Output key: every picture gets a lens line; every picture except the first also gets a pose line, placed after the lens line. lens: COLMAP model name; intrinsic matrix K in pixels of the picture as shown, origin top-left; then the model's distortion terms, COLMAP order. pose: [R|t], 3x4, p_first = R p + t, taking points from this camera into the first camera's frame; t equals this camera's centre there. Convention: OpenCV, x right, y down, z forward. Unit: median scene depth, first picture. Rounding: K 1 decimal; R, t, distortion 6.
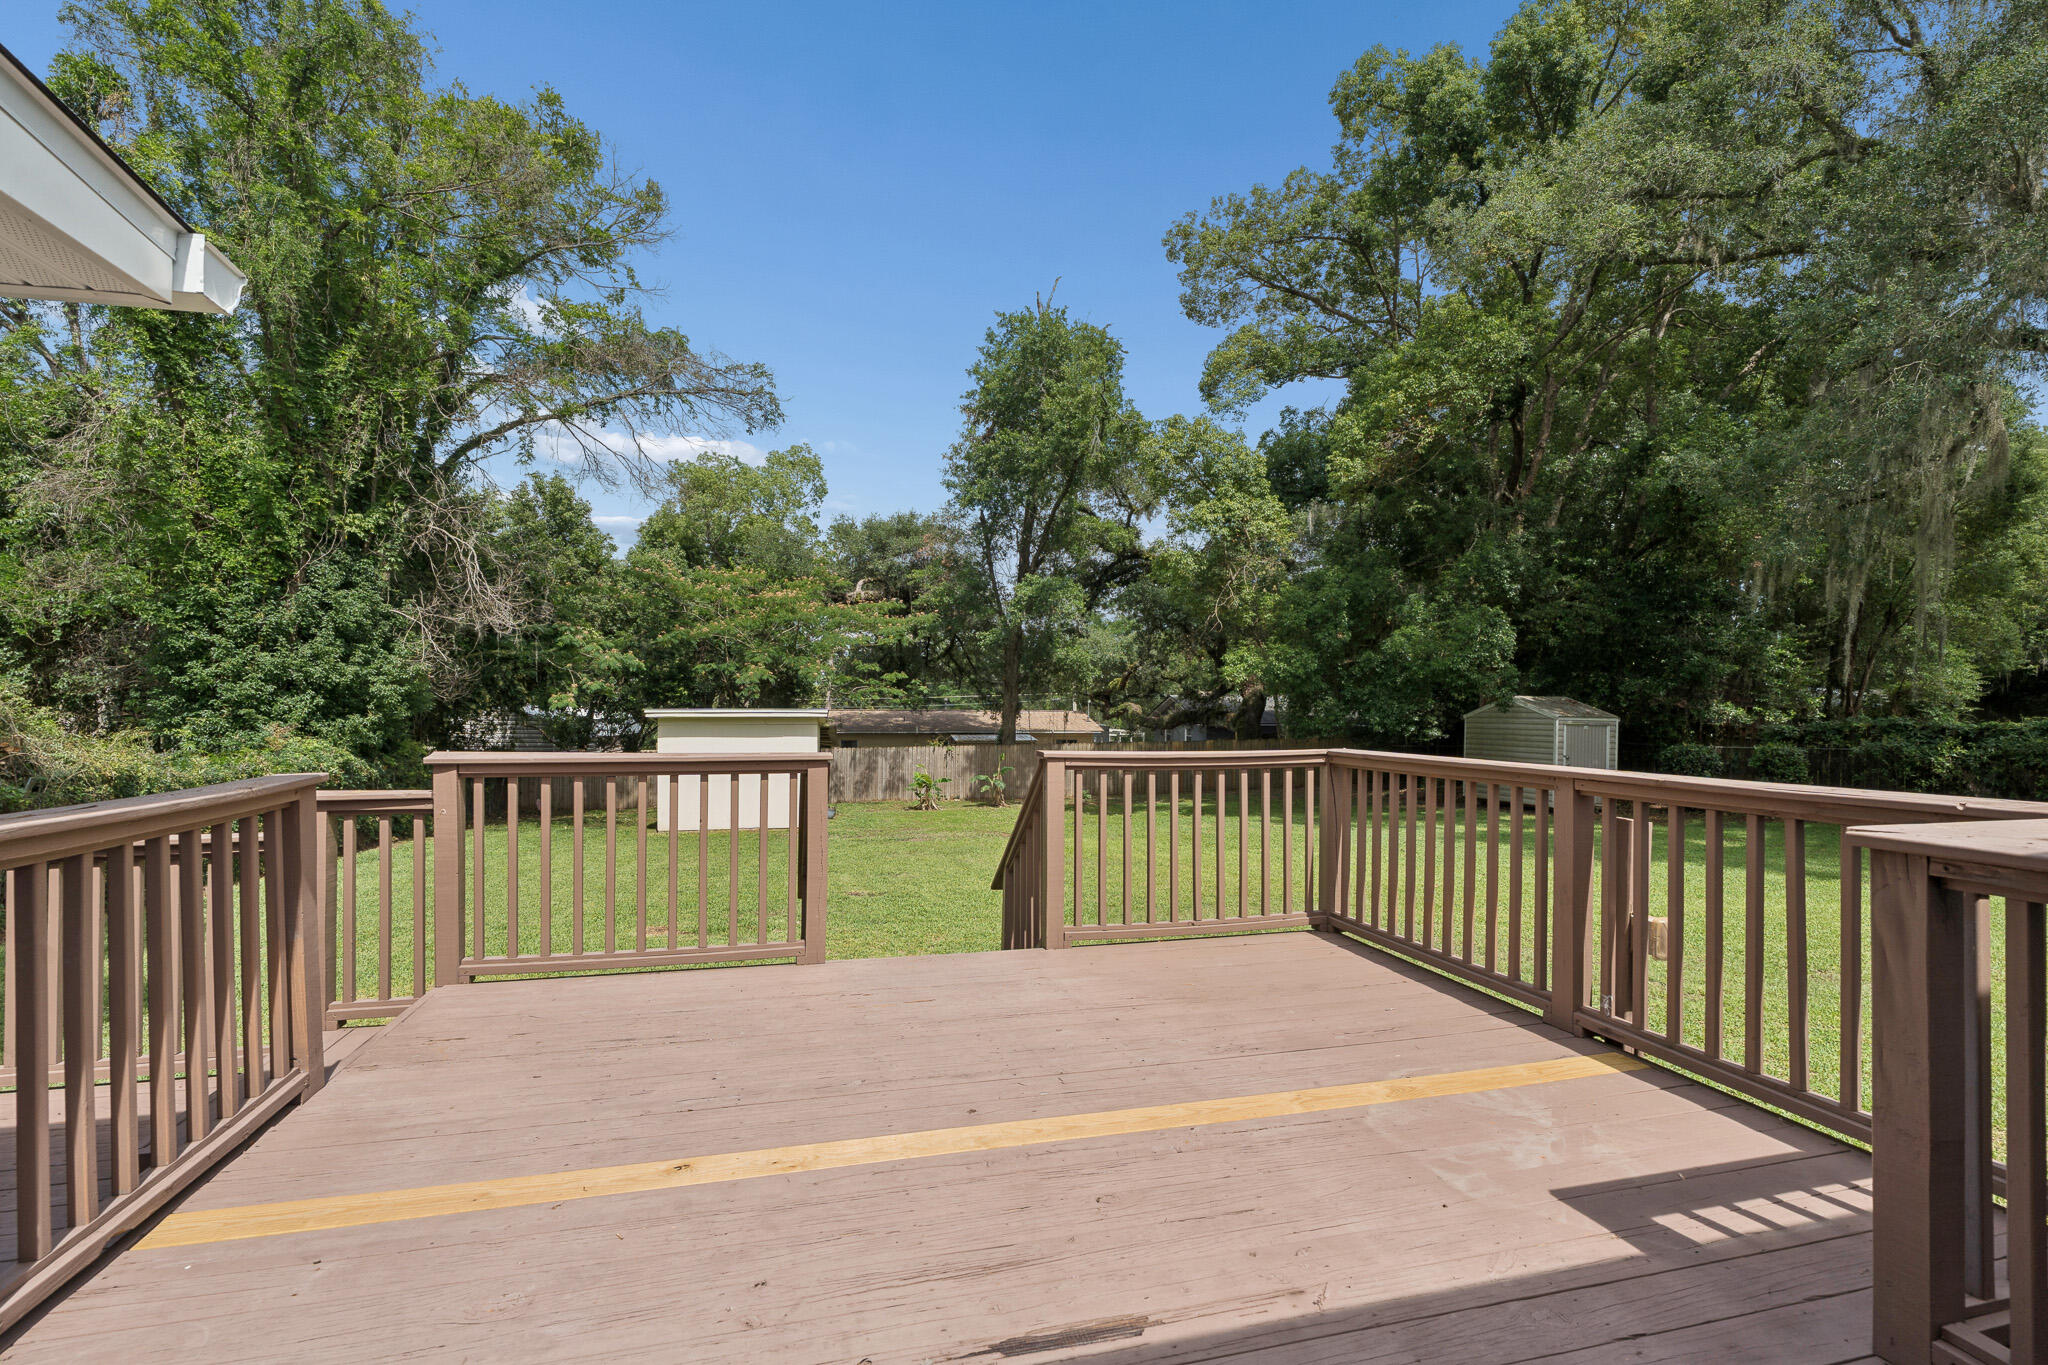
lens RADIAL K [[933.4, 0, 1015.8], [0, 933.4, 693.4], [0, 0, 1]] dist [-0.001491, -0.000632]
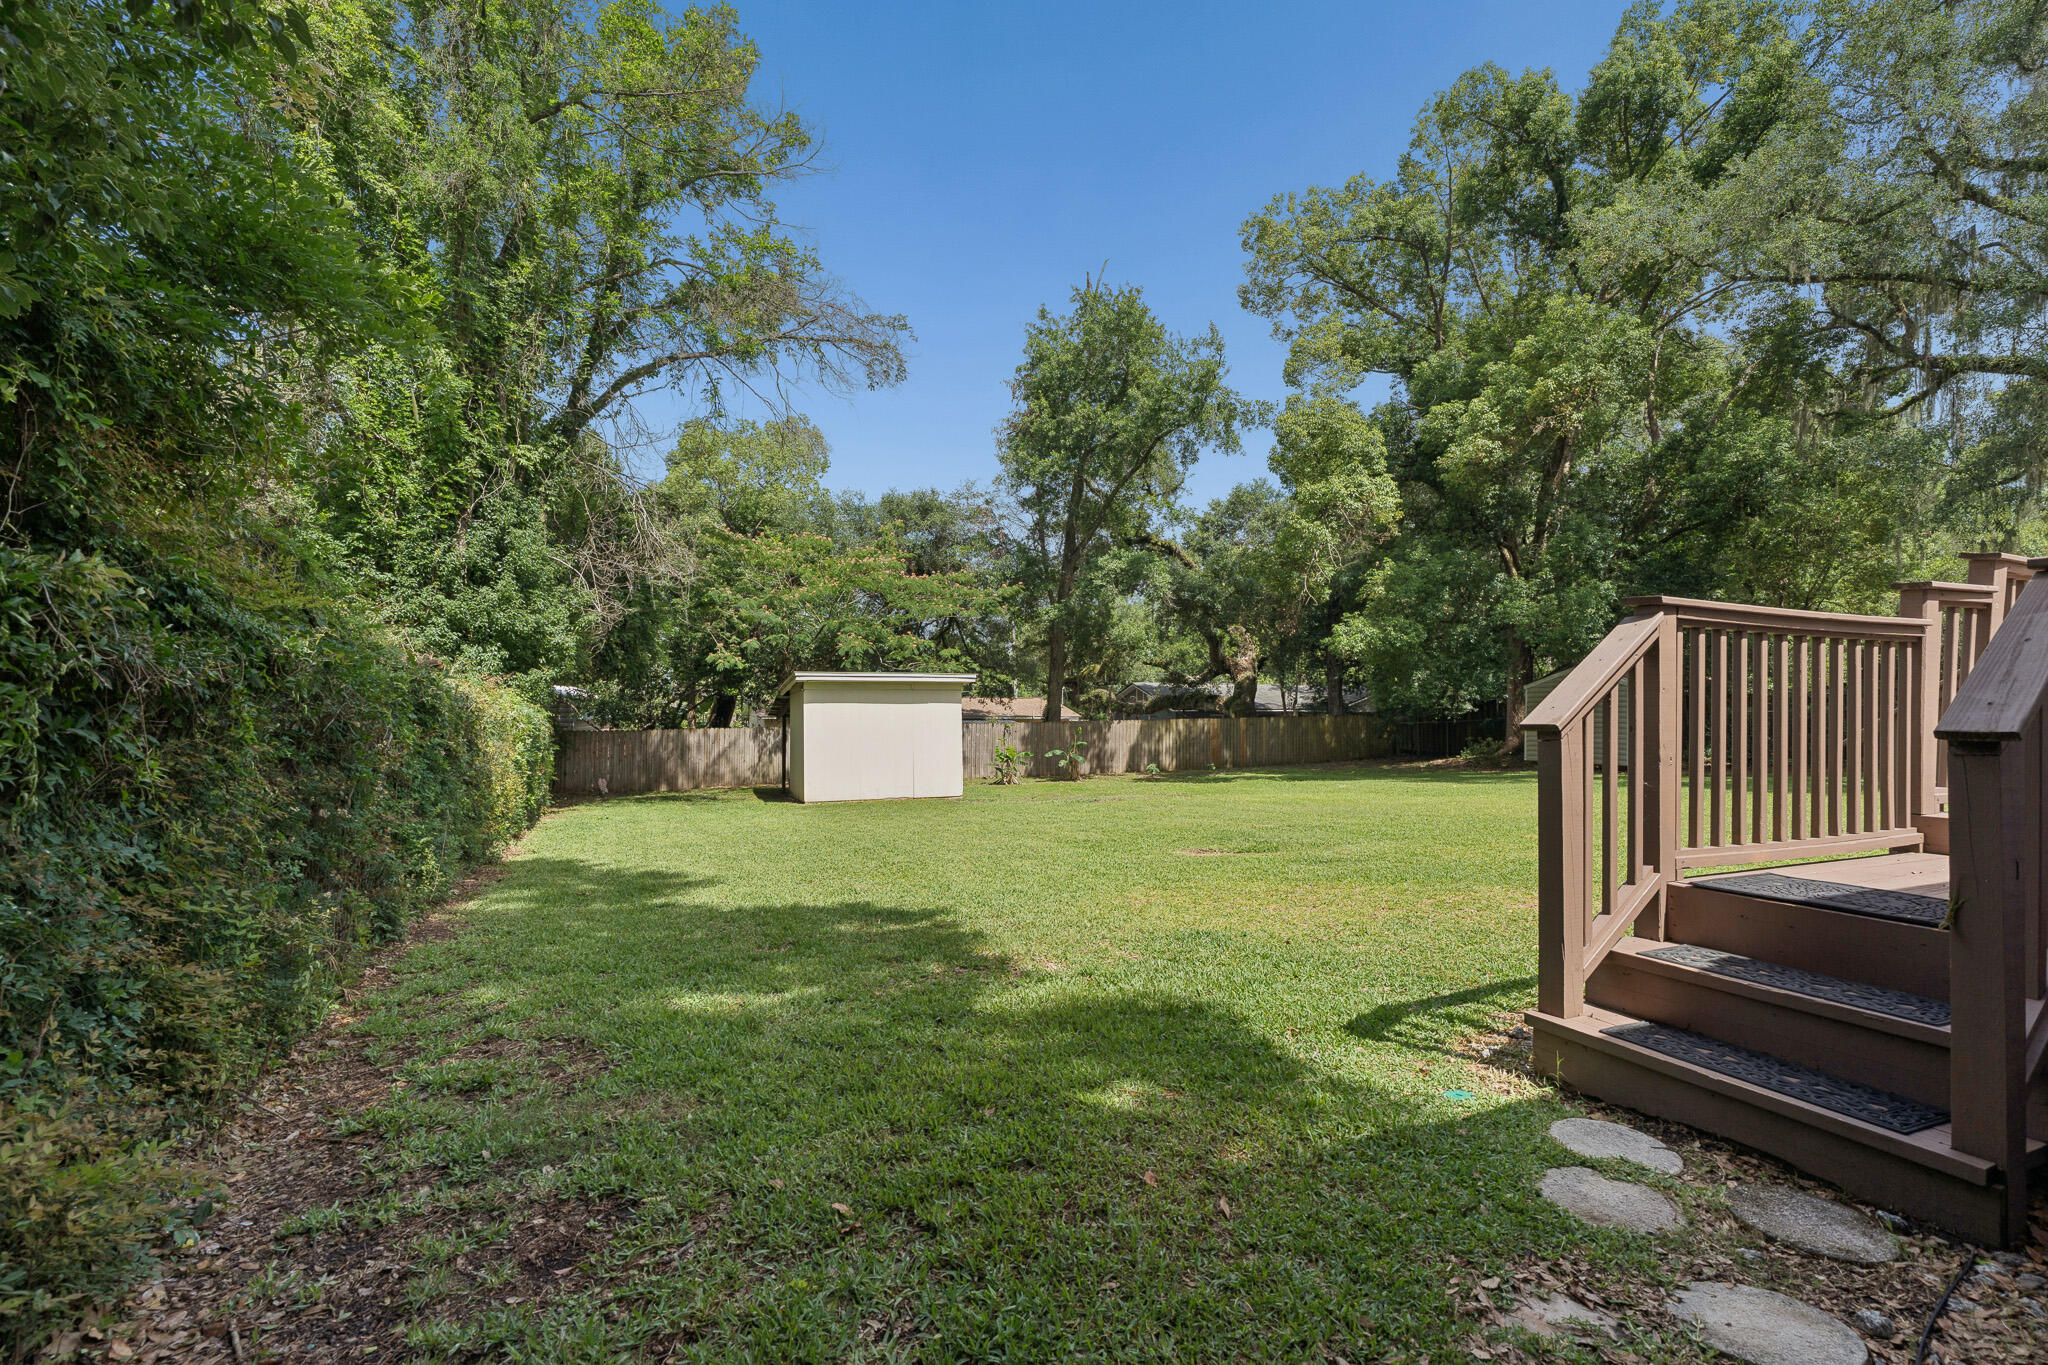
lens RADIAL K [[933.4, 0, 1031.5], [0, 933.4, 701.4], [0, 0, 1]] dist [-0.001491, -0.000632]
pose [[0.984042, -0.000605, 0.177934, -0.313204], [-0.000609, 0.999977, 0.006769, 0.038107], [-0.177934, -0.006770, 0.984019, 0.024834]]
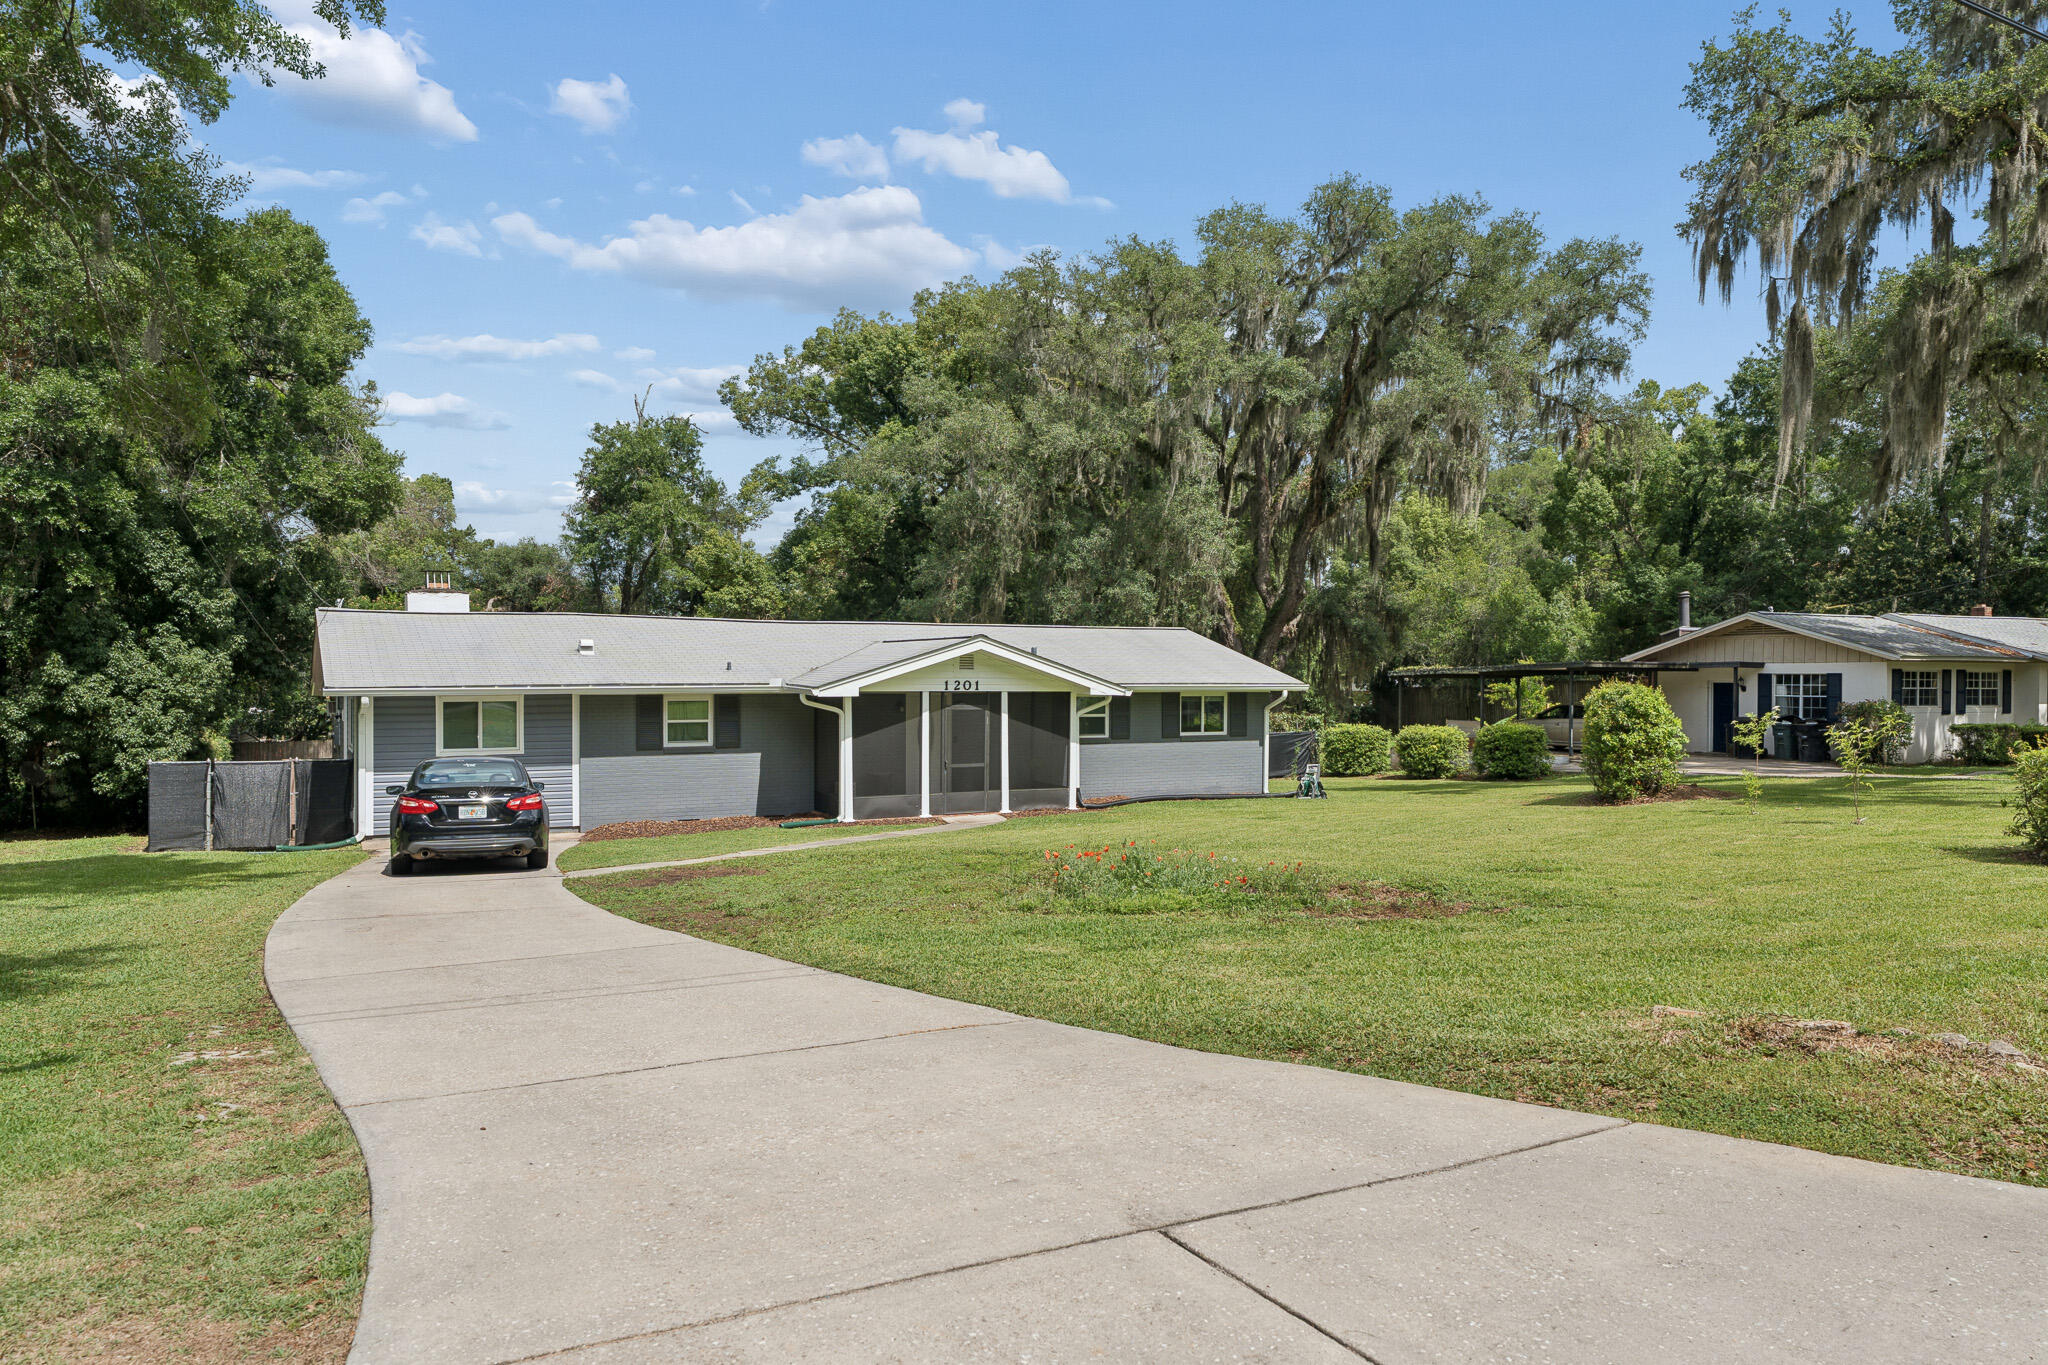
lens RADIAL K [[1408.9, 0, 1043.3], [0, 1408.9, 684.7], [0, 0, 1]] dist [0.013000, 0.001533]
pose [[0.963898, -0.011382, 0.266030, 0.066843], [0.006823, 0.999814, 0.018058, -0.062822], [-0.266186, -0.015591, 0.963796, -1.659284]]
